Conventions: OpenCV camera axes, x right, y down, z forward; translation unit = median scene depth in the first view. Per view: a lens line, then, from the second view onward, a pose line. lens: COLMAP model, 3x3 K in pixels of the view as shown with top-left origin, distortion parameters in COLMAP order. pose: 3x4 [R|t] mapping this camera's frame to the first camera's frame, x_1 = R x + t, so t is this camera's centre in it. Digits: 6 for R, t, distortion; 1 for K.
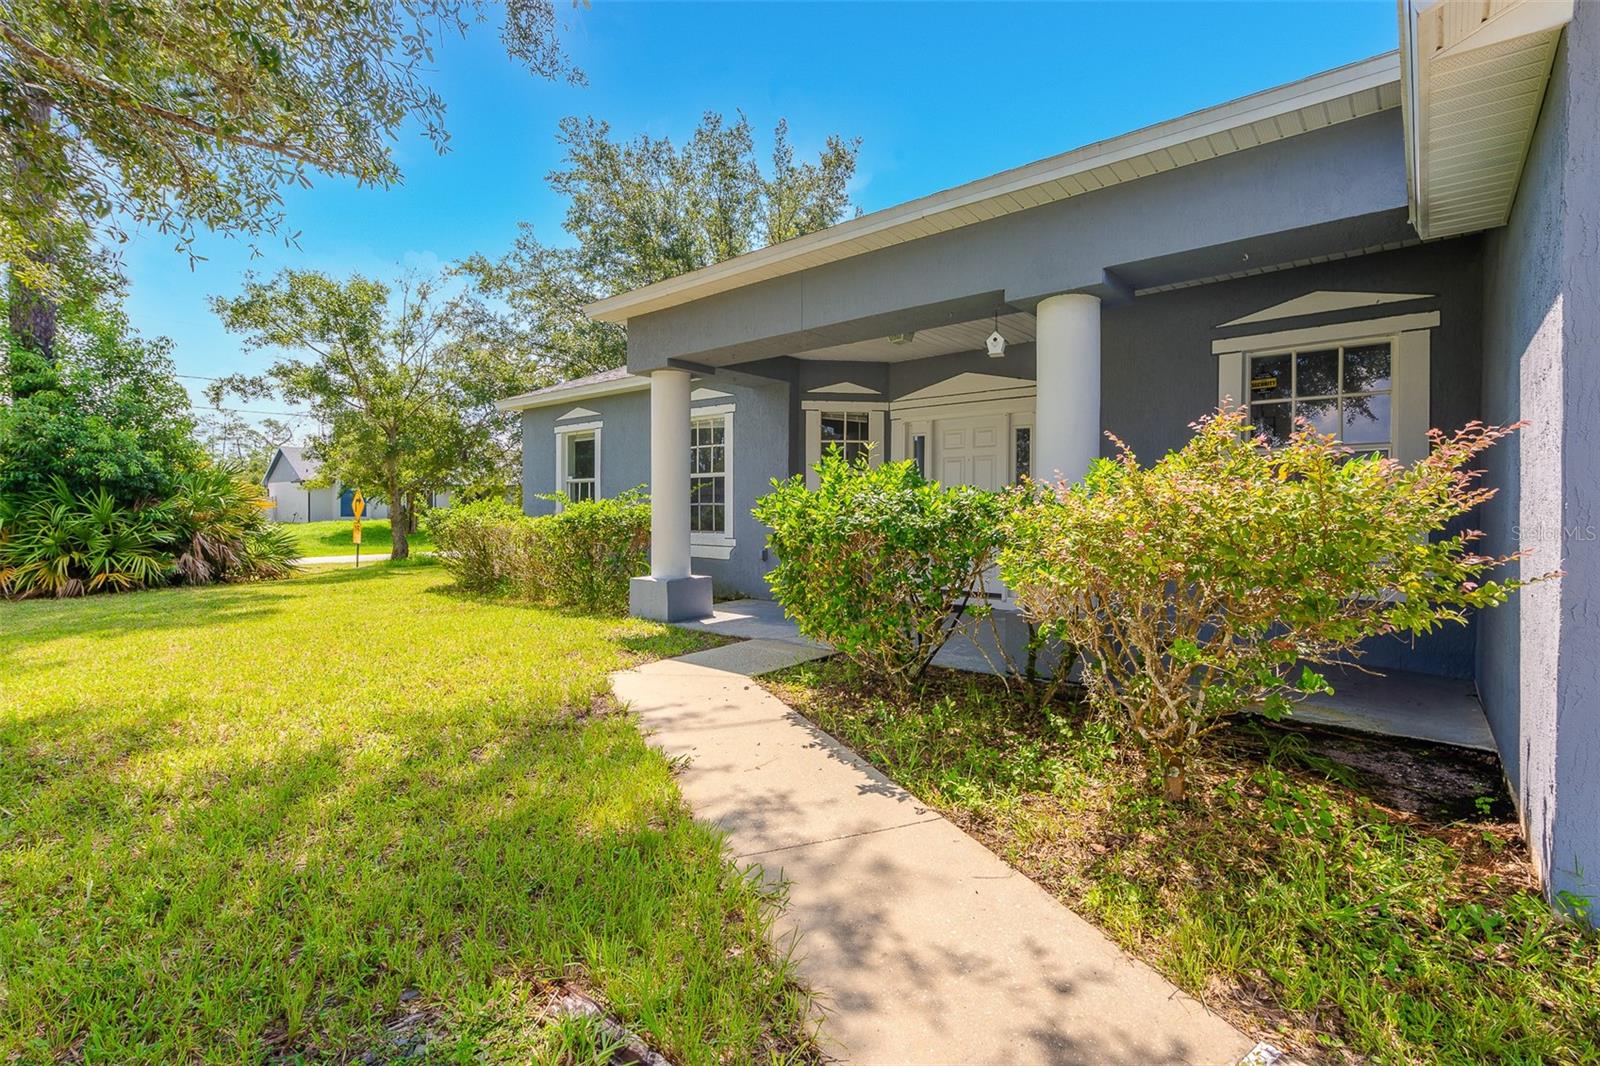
lens RADIAL K [[734.2, 0, 807.2], [0, 734.2, 523.7], [0, 0, 1]] dist [-0.003579, -0.000892]
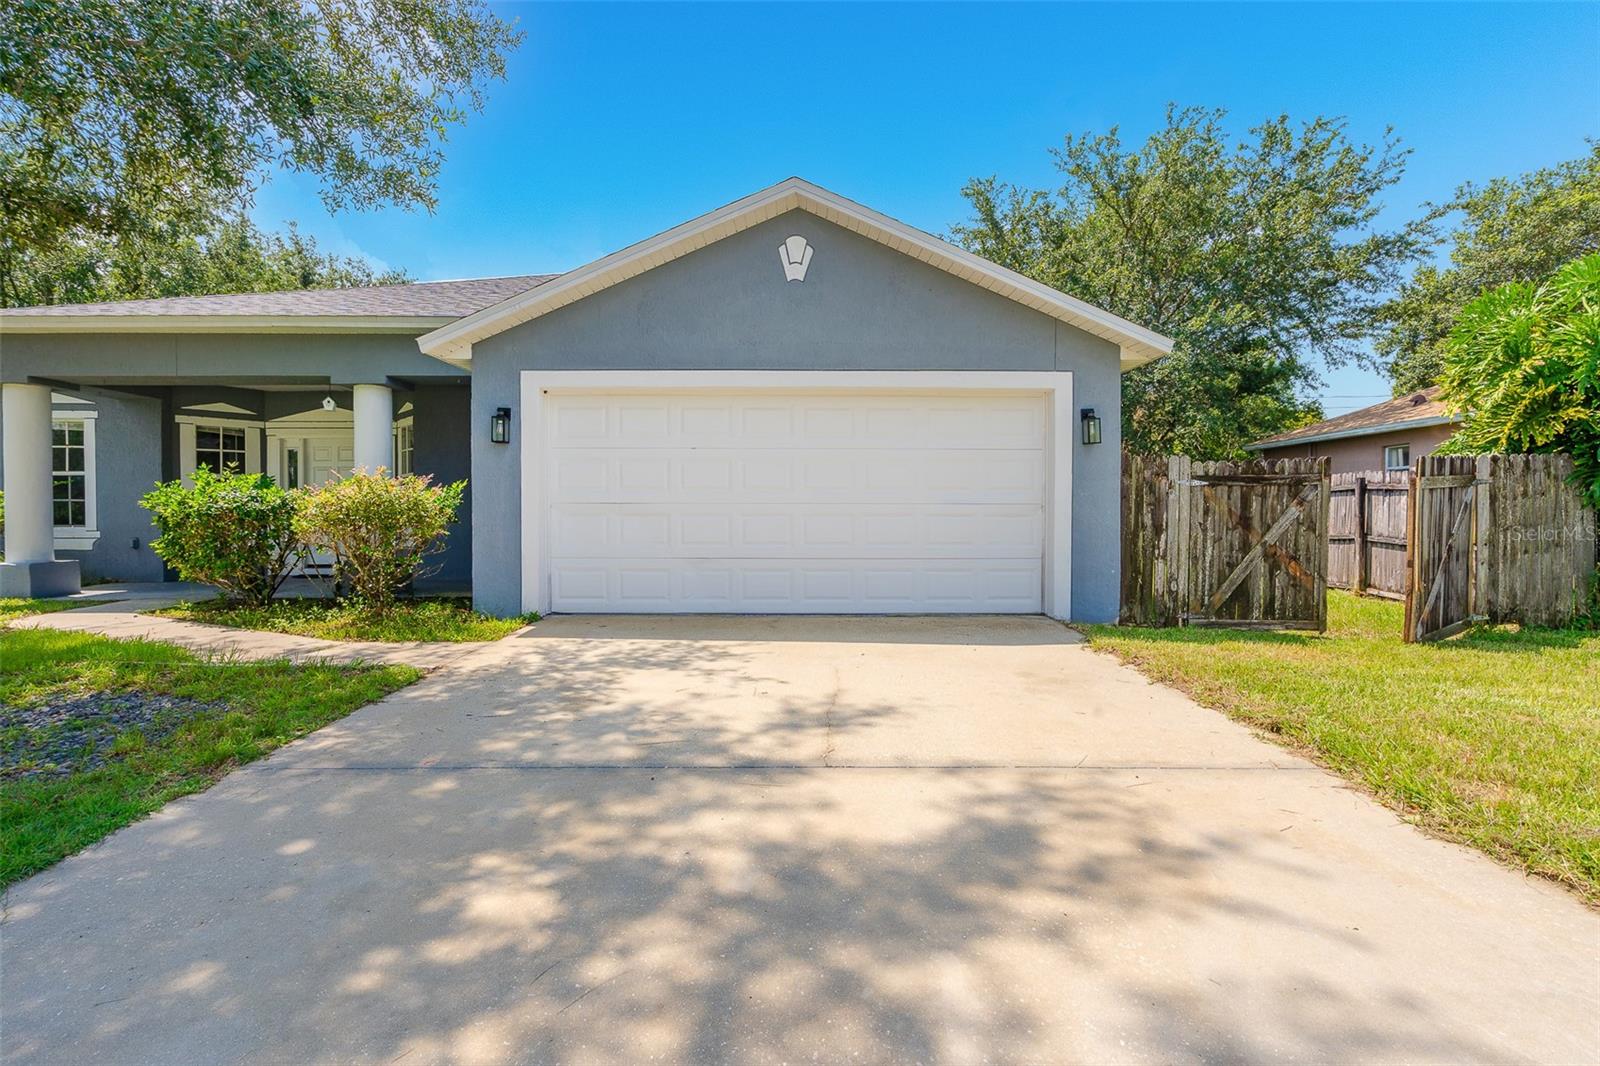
lens RADIAL K [[734.2, 0, 807.2], [0, 734.2, 523.7], [0, 0, 1]] dist [-0.003579, -0.000892]
pose [[0.757838, -0.011983, 0.652333, -0.007262], [0.014651, 0.999892, 0.001347, 0.025733], [-0.652279, 0.008536, 0.757931, -0.603743]]
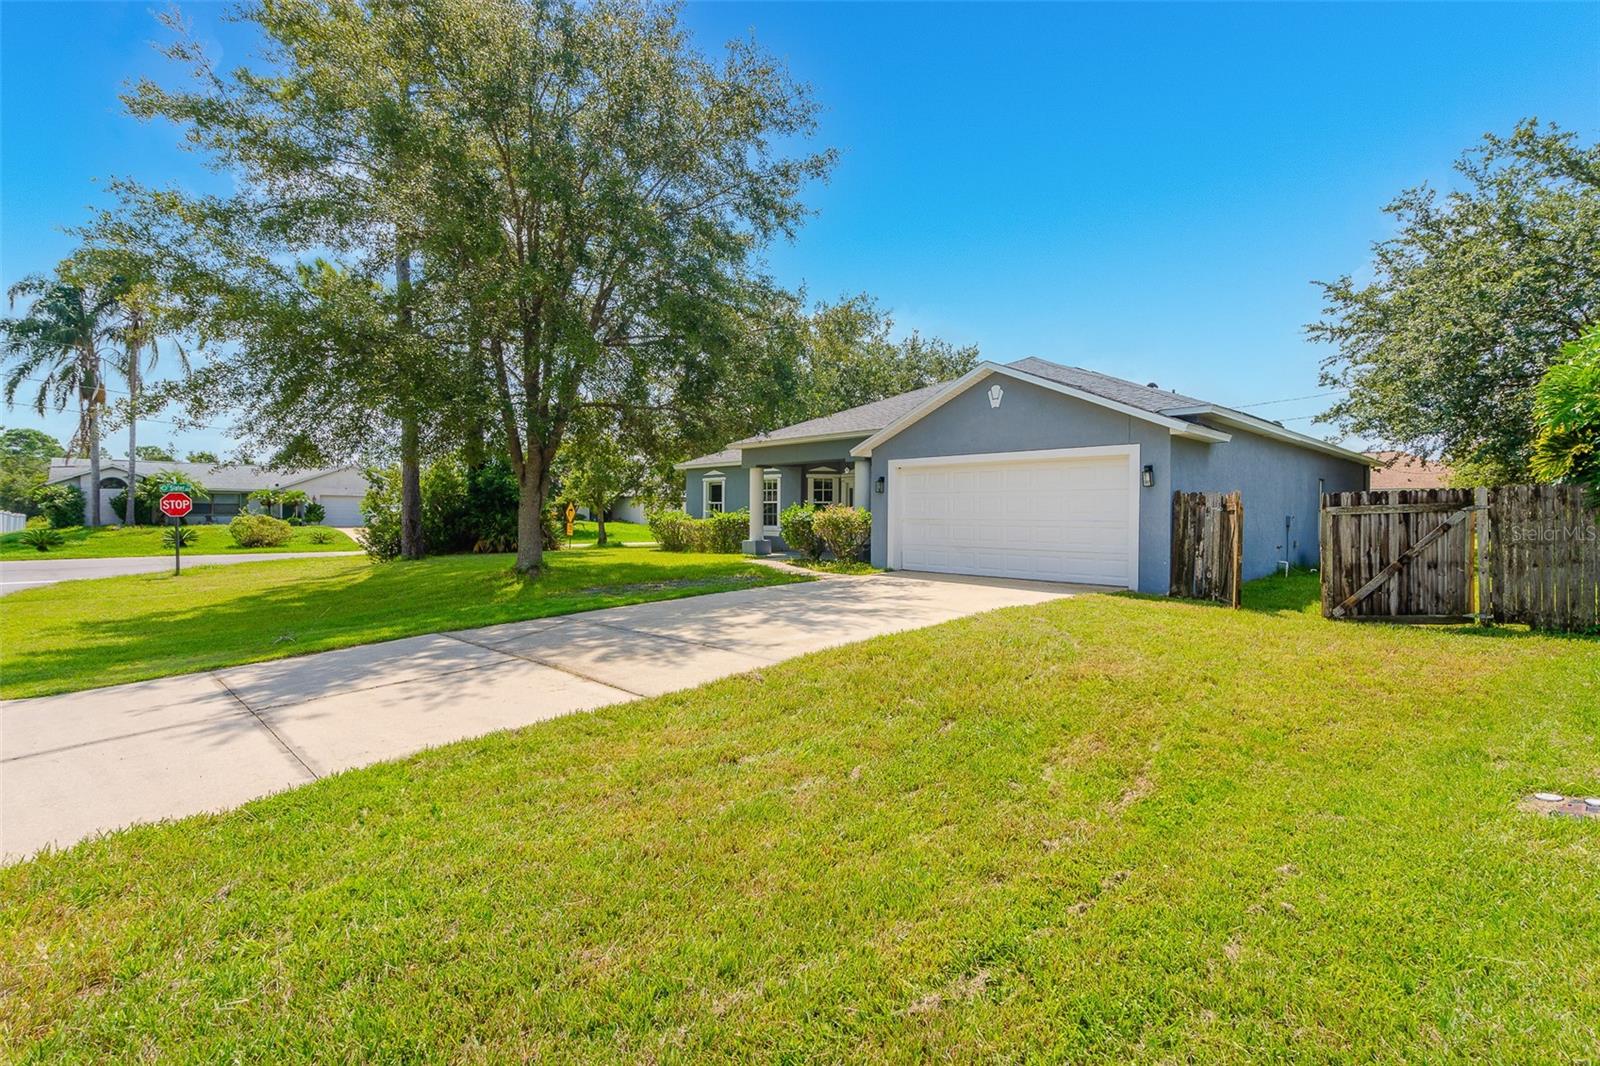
lens RADIAL K [[734.2, 0, 807.2], [0, 734.2, 523.7], [0, 0, 1]] dist [-0.003579, -0.000892]
pose [[0.994860, 0.002919, -0.101217, 0.262556], [-0.003607, 0.999972, -0.006615, 0.023930], [0.101195, 0.006946, 0.994842, -1.596925]]
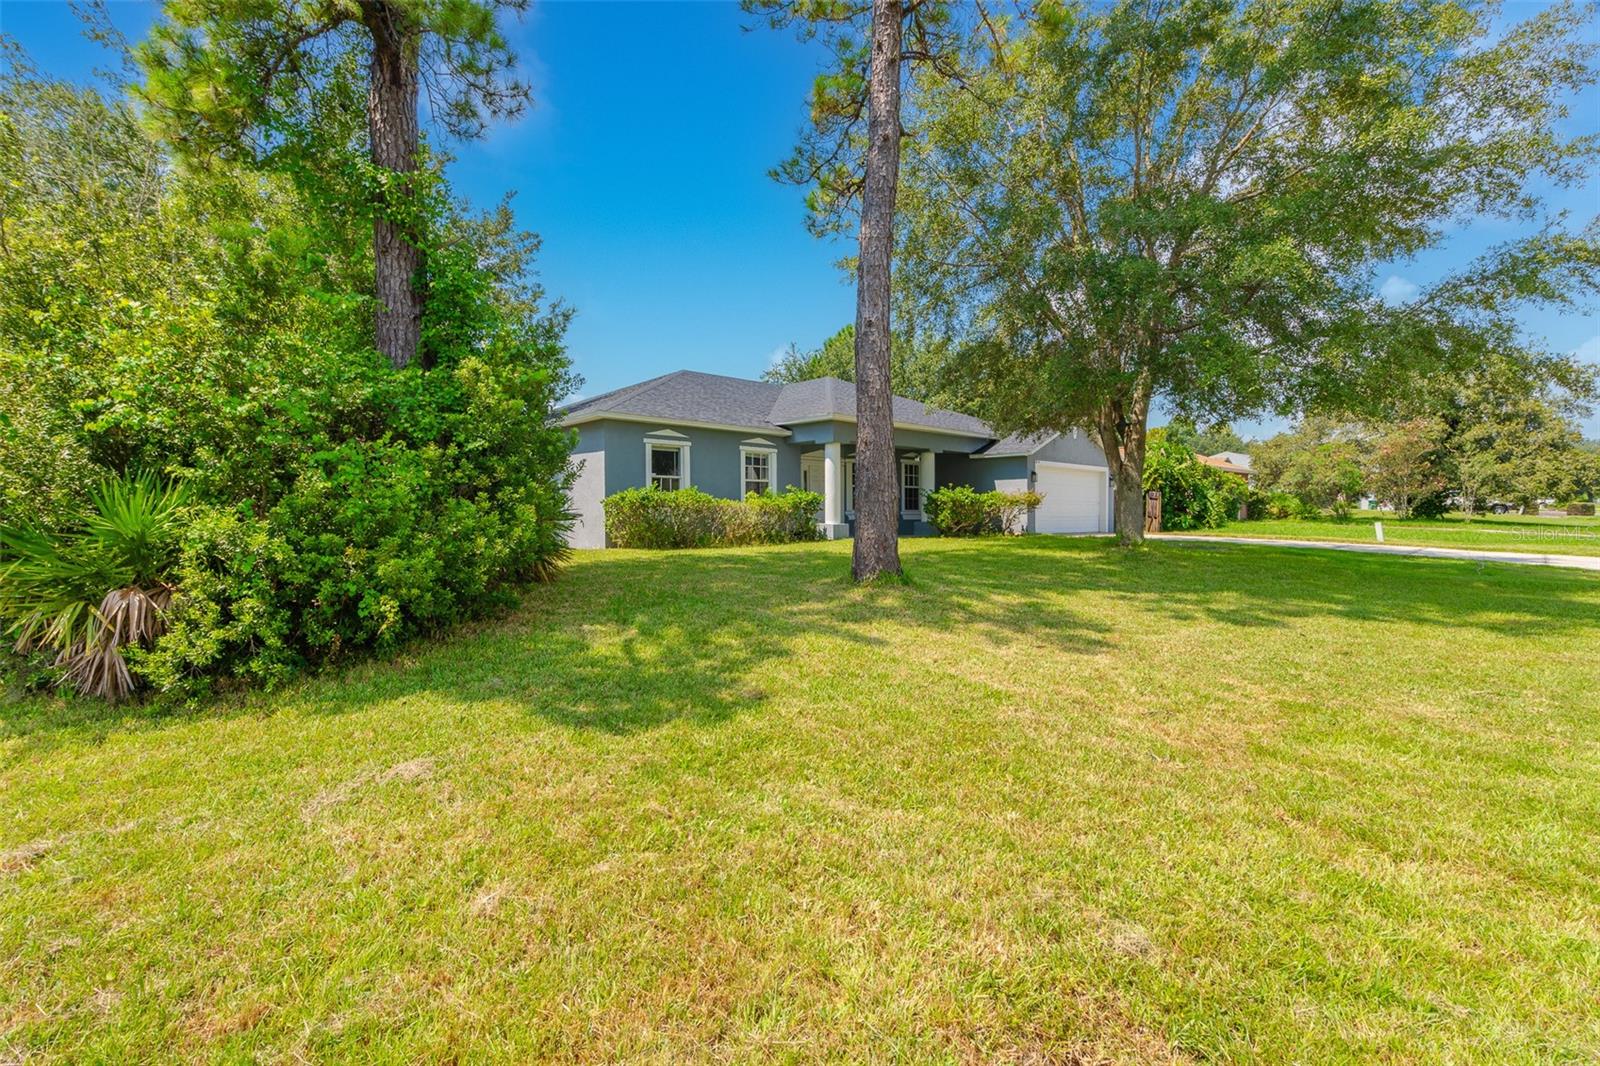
lens RADIAL K [[734.2, 0, 807.2], [0, 734.2, 523.7], [0, 0, 1]] dist [-0.003579, -0.000892]
pose [[0.152101, -0.020421, 0.988154, -2.403993], [0.009562, 0.999770, 0.019189, 0.017664], [-0.988319, 0.006530, 0.152261, 0.634122]]
